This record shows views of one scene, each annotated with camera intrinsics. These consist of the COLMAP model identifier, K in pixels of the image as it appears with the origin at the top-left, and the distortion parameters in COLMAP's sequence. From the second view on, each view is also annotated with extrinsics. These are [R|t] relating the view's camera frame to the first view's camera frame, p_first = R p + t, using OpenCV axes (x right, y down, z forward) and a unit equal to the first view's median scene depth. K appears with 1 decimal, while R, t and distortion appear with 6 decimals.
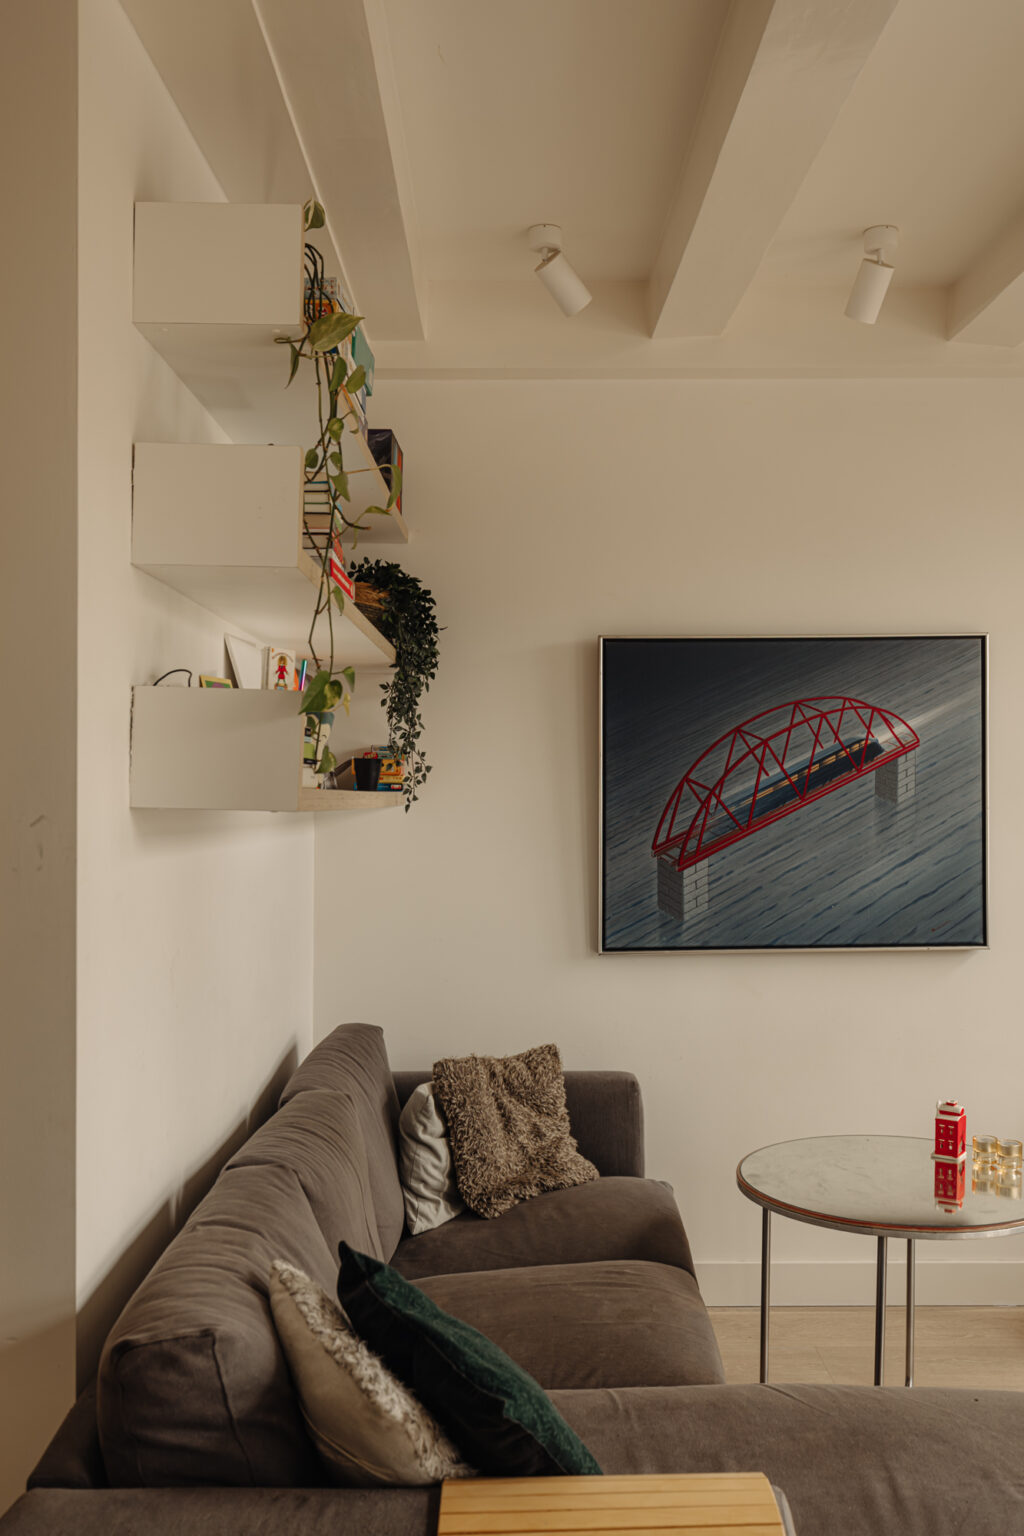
lens RADIAL K [[1457.5, 0, 513.6], [0, 1457.5, 769.9], [0, 0, 1]] dist [0.020793, 0.000000]
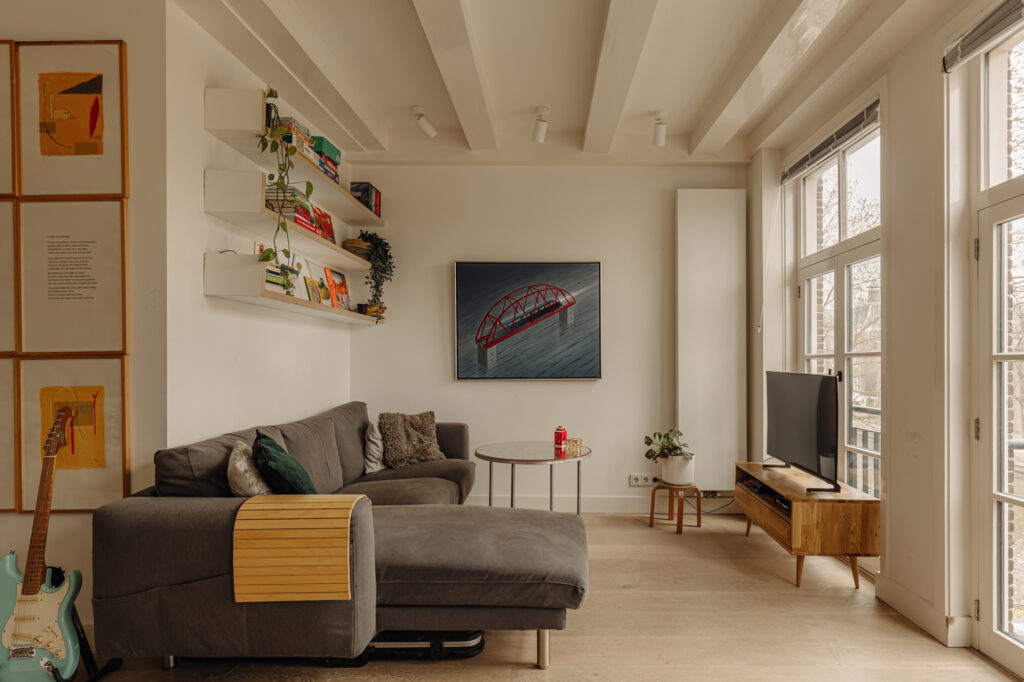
lens RADIAL K [[590.3, 0, 512.5], [0, 590.3, 344.3], [0, 0, 1]] dist [0.020333, 0.002242]
pose [[0.999911, 0.004710, -0.012509, 0.191127], [-0.004671, 0.999984, 0.003099, 0.061019], [0.012523, -0.003041, 0.999917, -0.094716]]
